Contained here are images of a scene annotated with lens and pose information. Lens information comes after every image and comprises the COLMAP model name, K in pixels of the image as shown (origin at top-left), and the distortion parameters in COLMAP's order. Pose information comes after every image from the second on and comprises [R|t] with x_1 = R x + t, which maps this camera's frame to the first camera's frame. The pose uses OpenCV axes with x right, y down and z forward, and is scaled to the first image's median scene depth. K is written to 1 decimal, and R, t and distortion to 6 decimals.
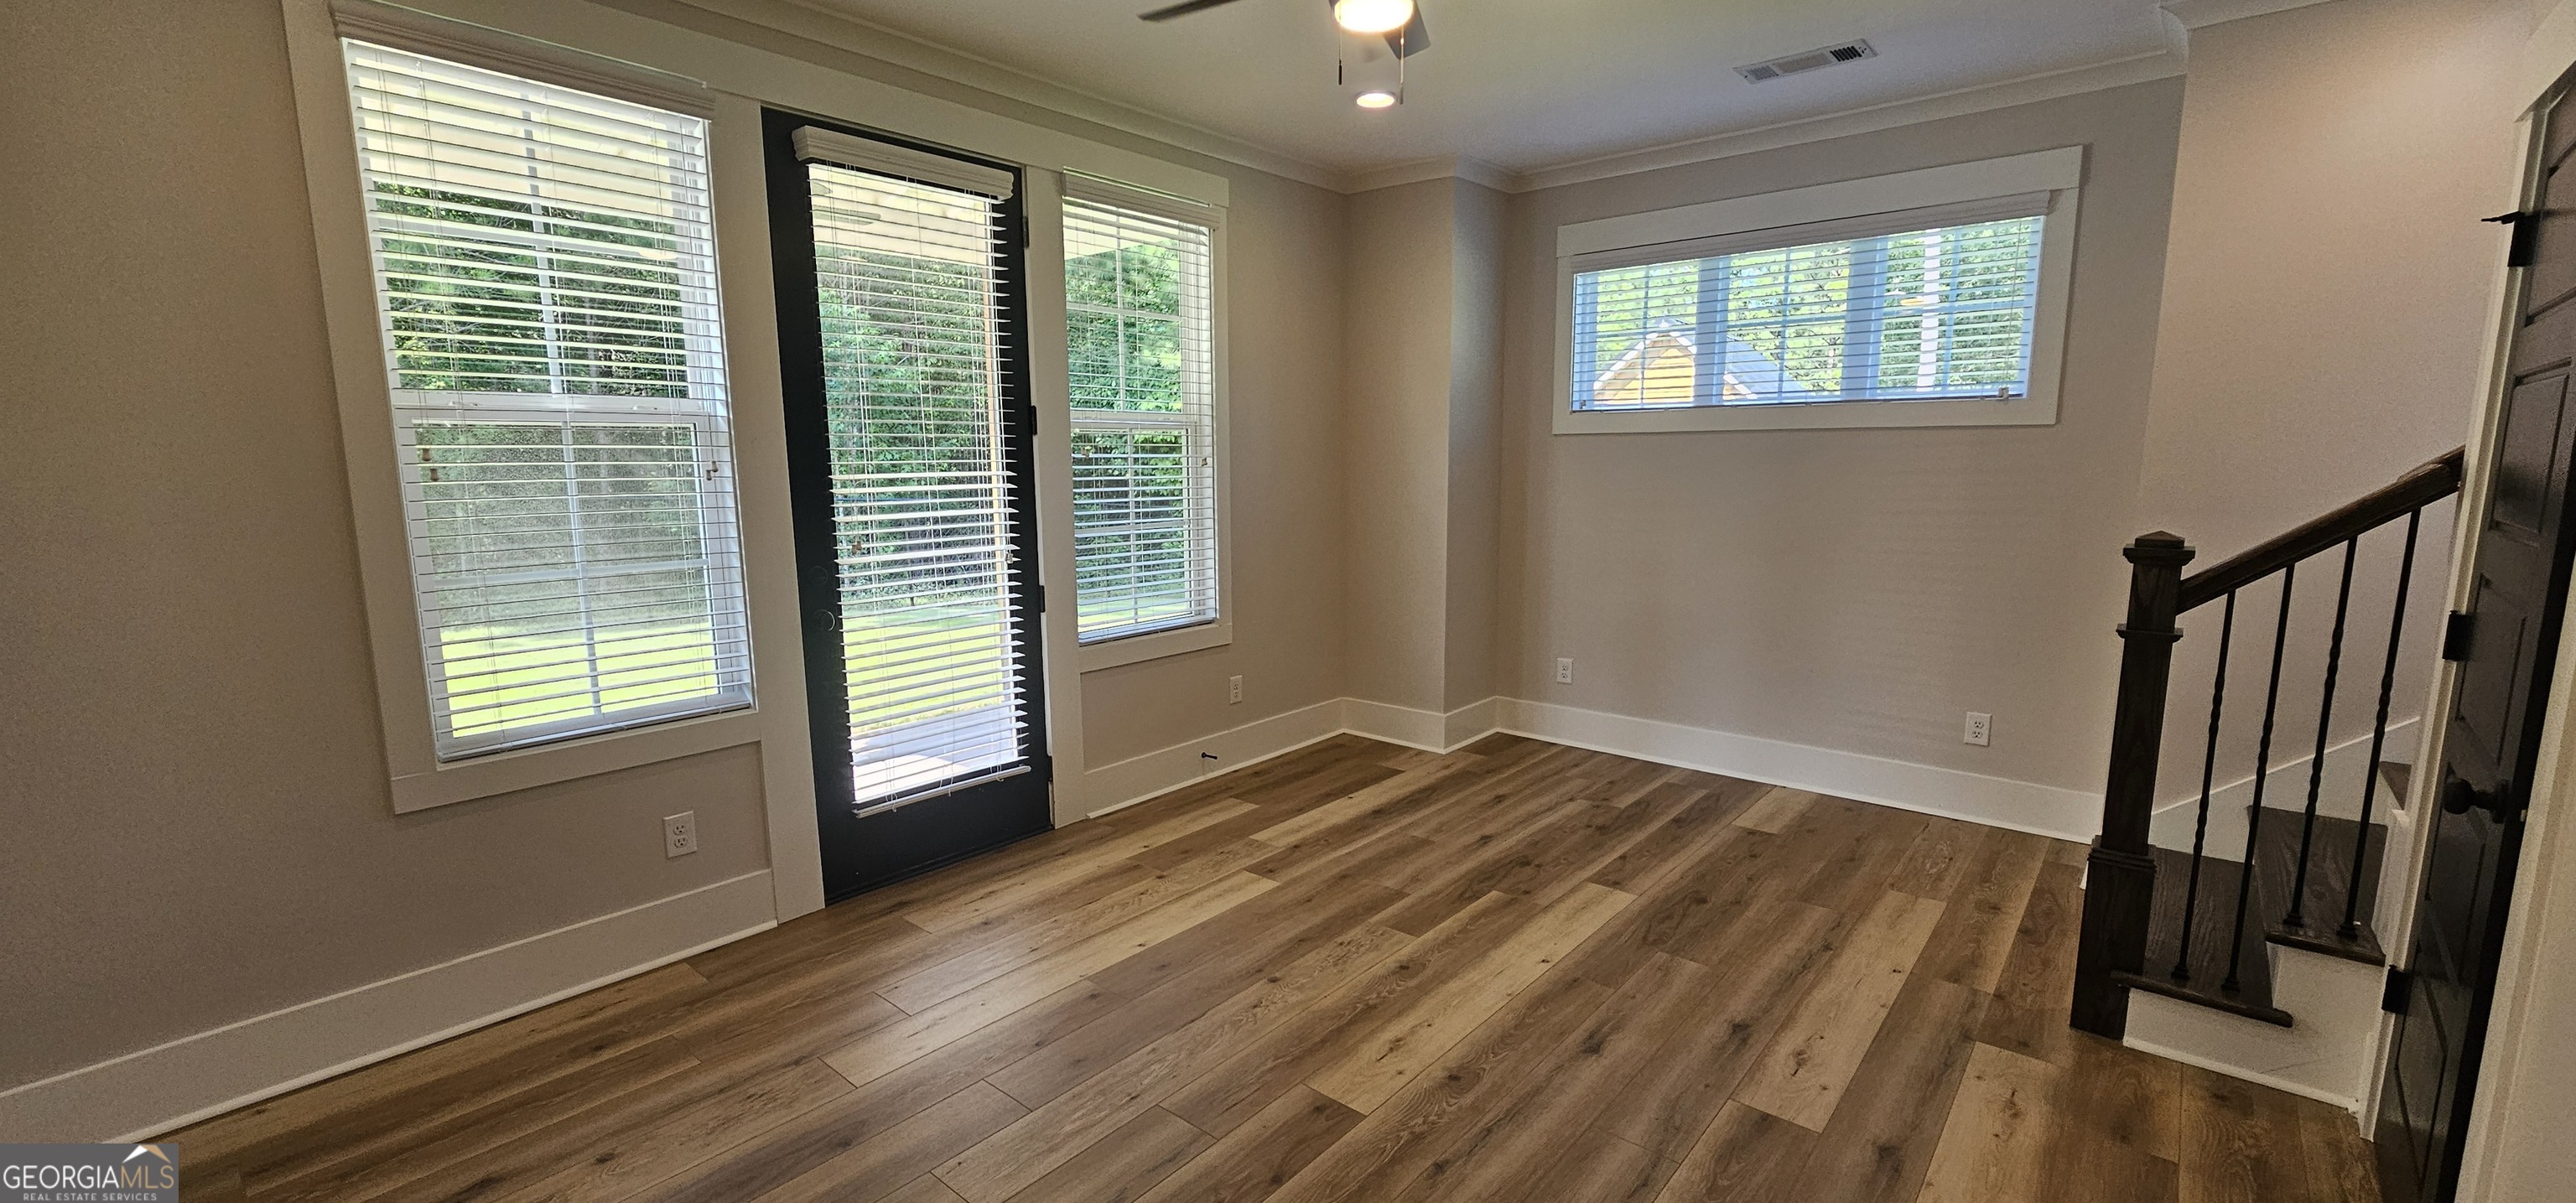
lens RADIAL K [[1056.0, 0, 1292.5], [0, 1056.0, 616.9], [0, 0, 1]] dist [0.001436, -0.000229]
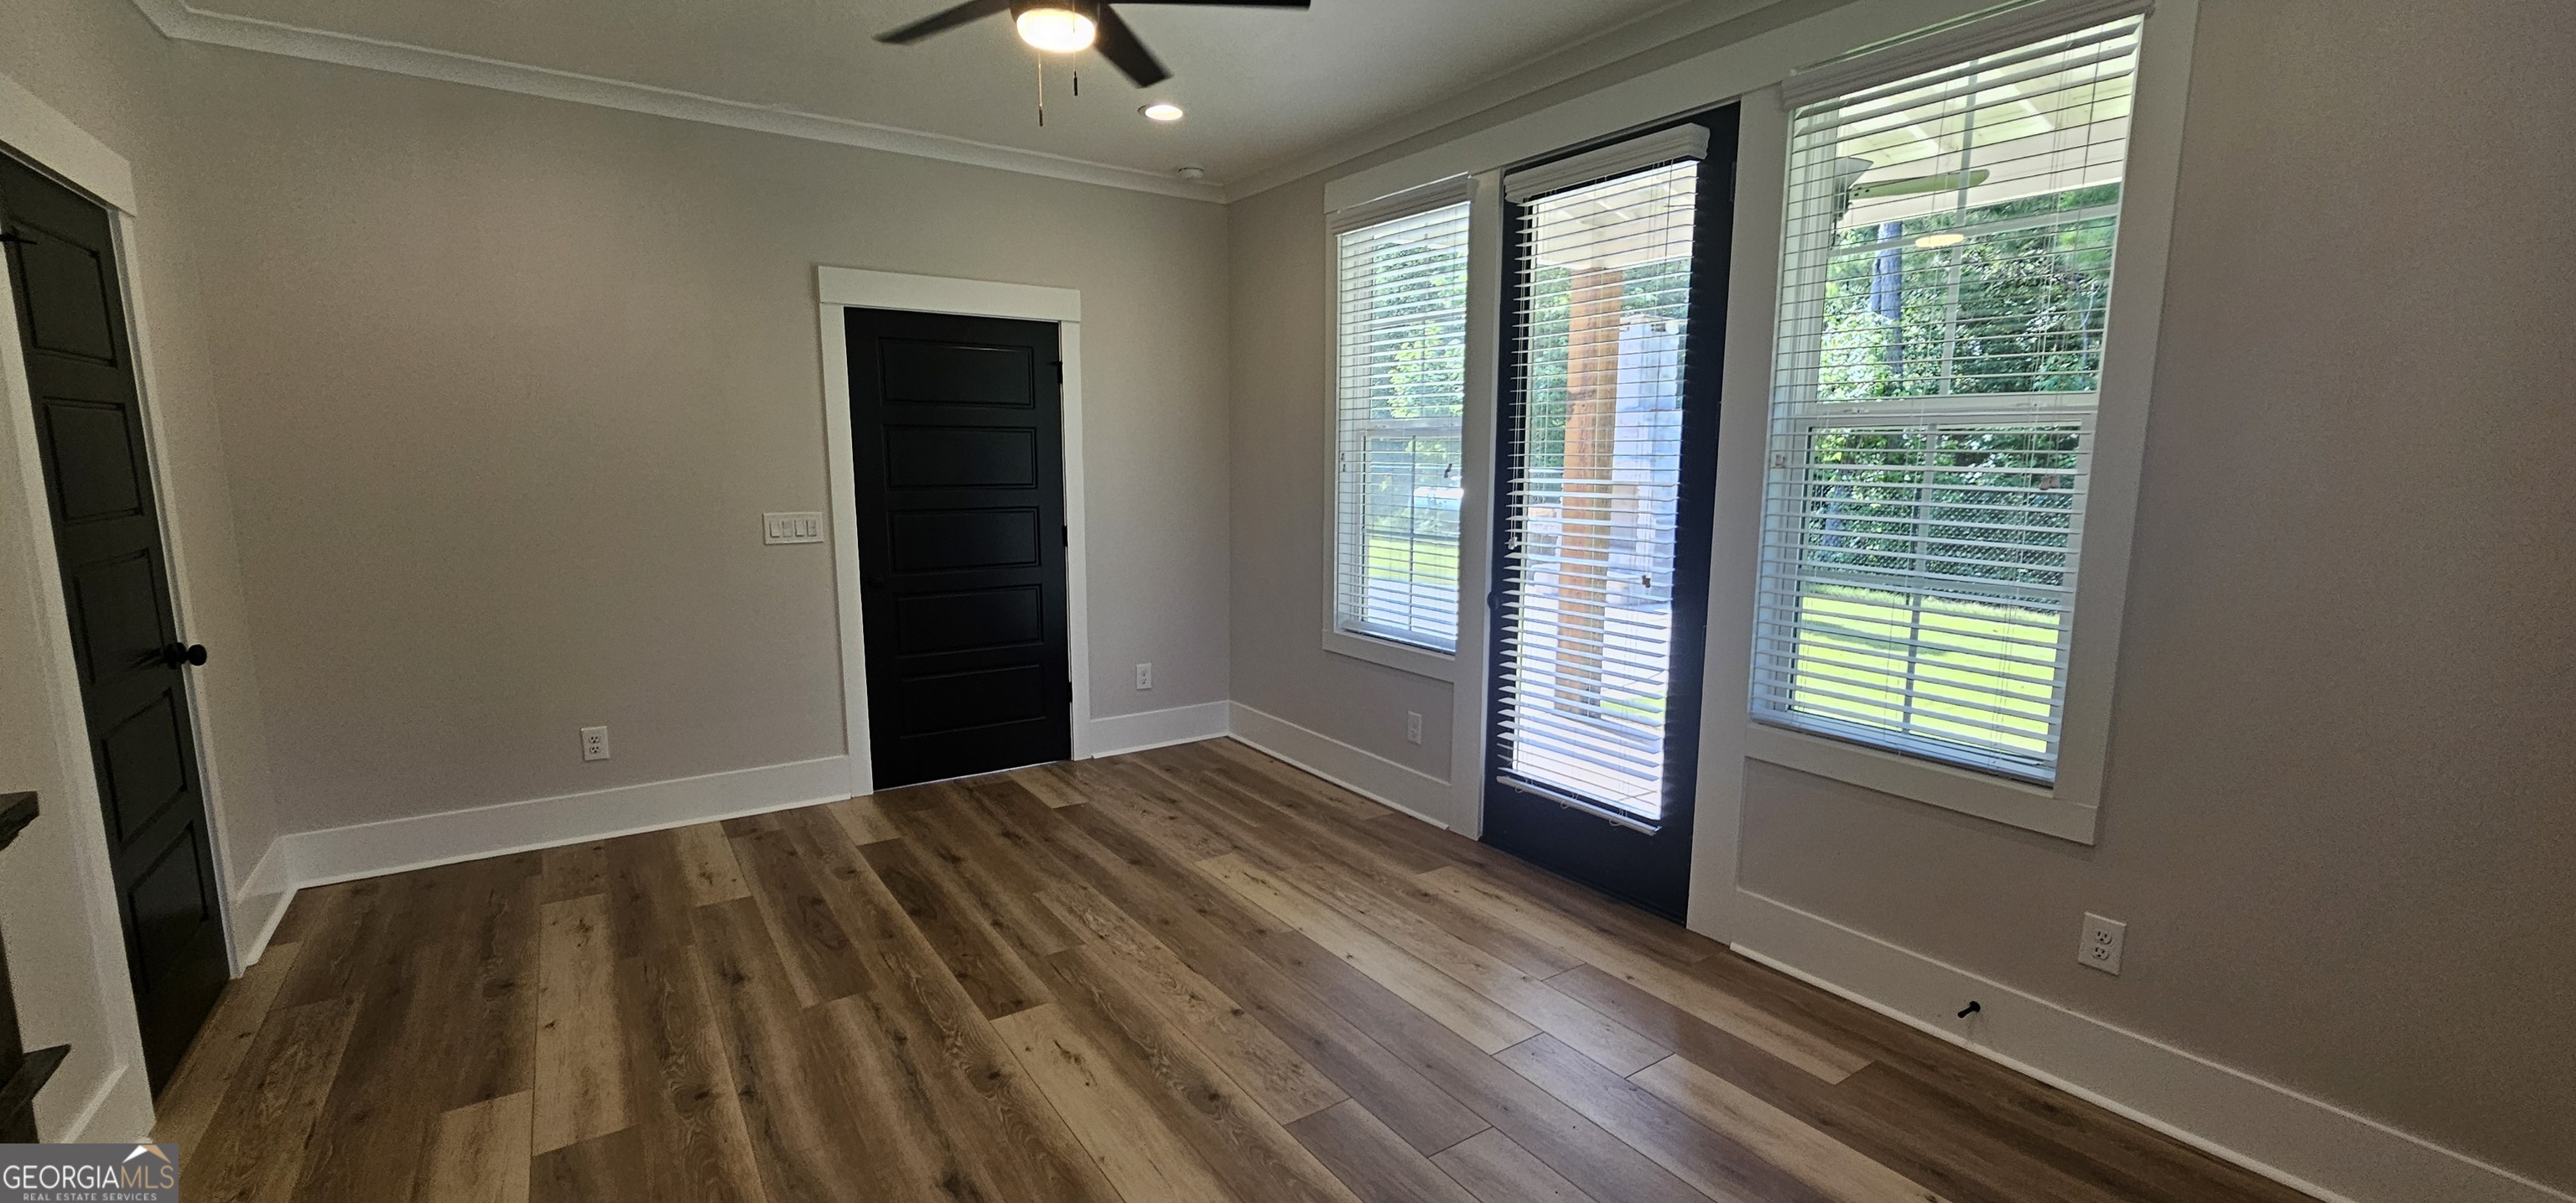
lens RADIAL K [[1056.0, 0, 1292.5], [0, 1056.0, 616.9], [0, 0, 1]] dist [0.001436, -0.000229]
pose [[-0.264176, 0.149263, -0.952855, 0.709518], [-0.153792, 0.968792, 0.194398, -0.168971], [0.952134, 0.197897, -0.232976, 1.030015]]
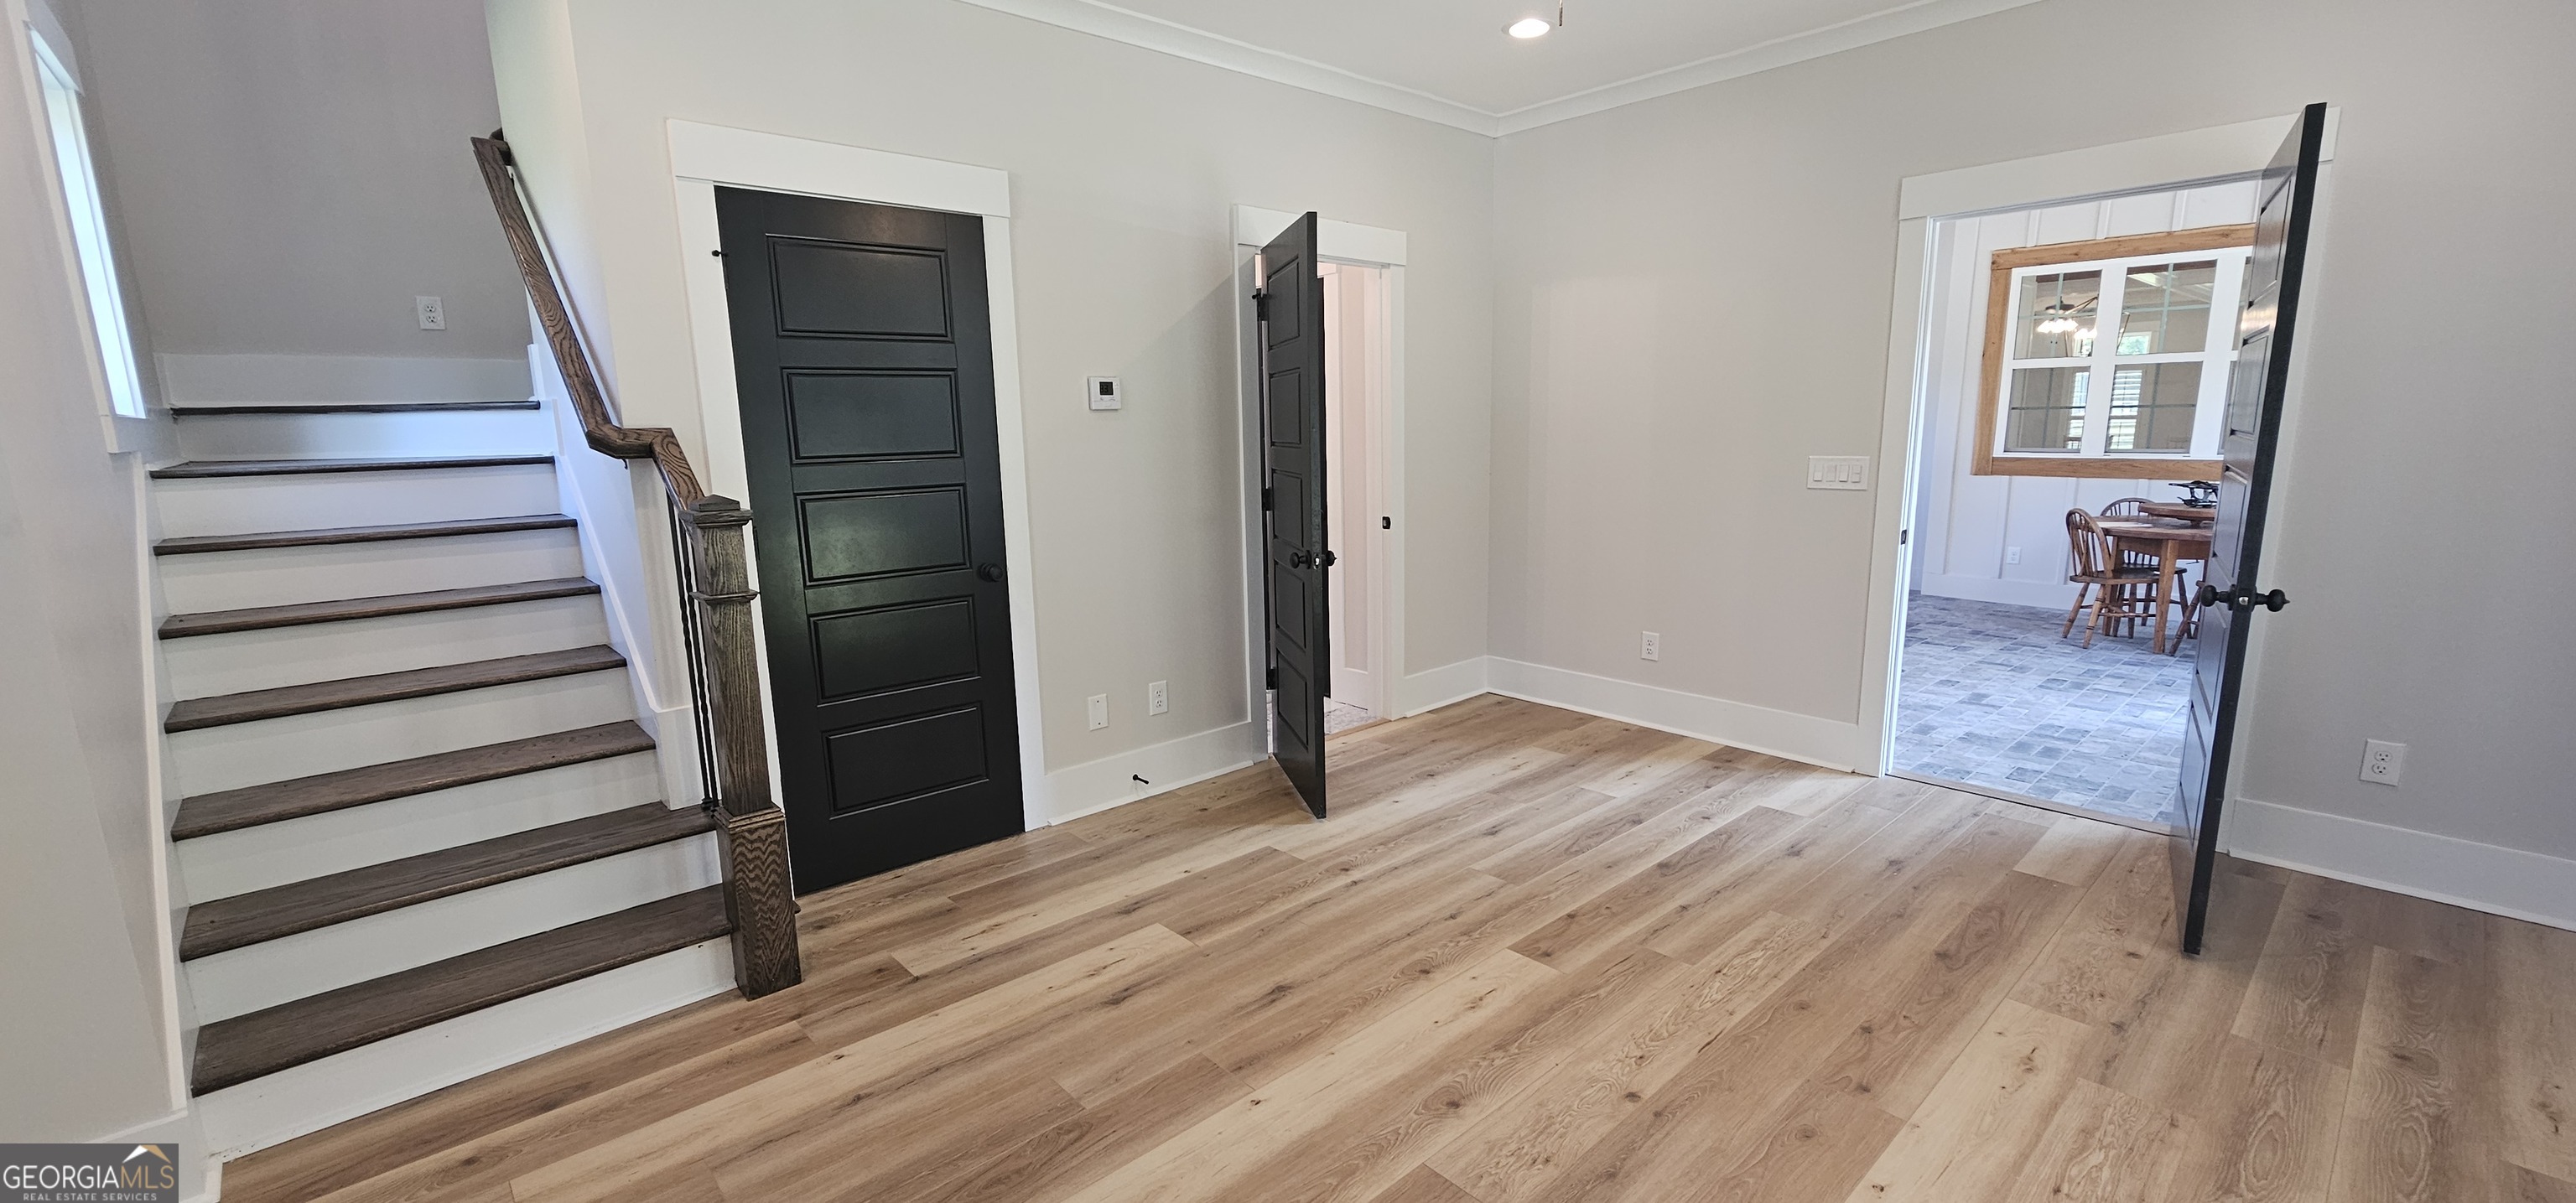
lens RADIAL K [[1049.6, 0, 1286.2], [0, 1049.6, 613.9], [0, 0, 1]] dist [-0.001071, -0.000168]
pose [[-0.990732, 0.000273, 0.135831, 0.106890], [0.045612, 0.942599, 0.330796, -0.204082], [-0.127944, 0.333926, -0.933876, 1.384867]]
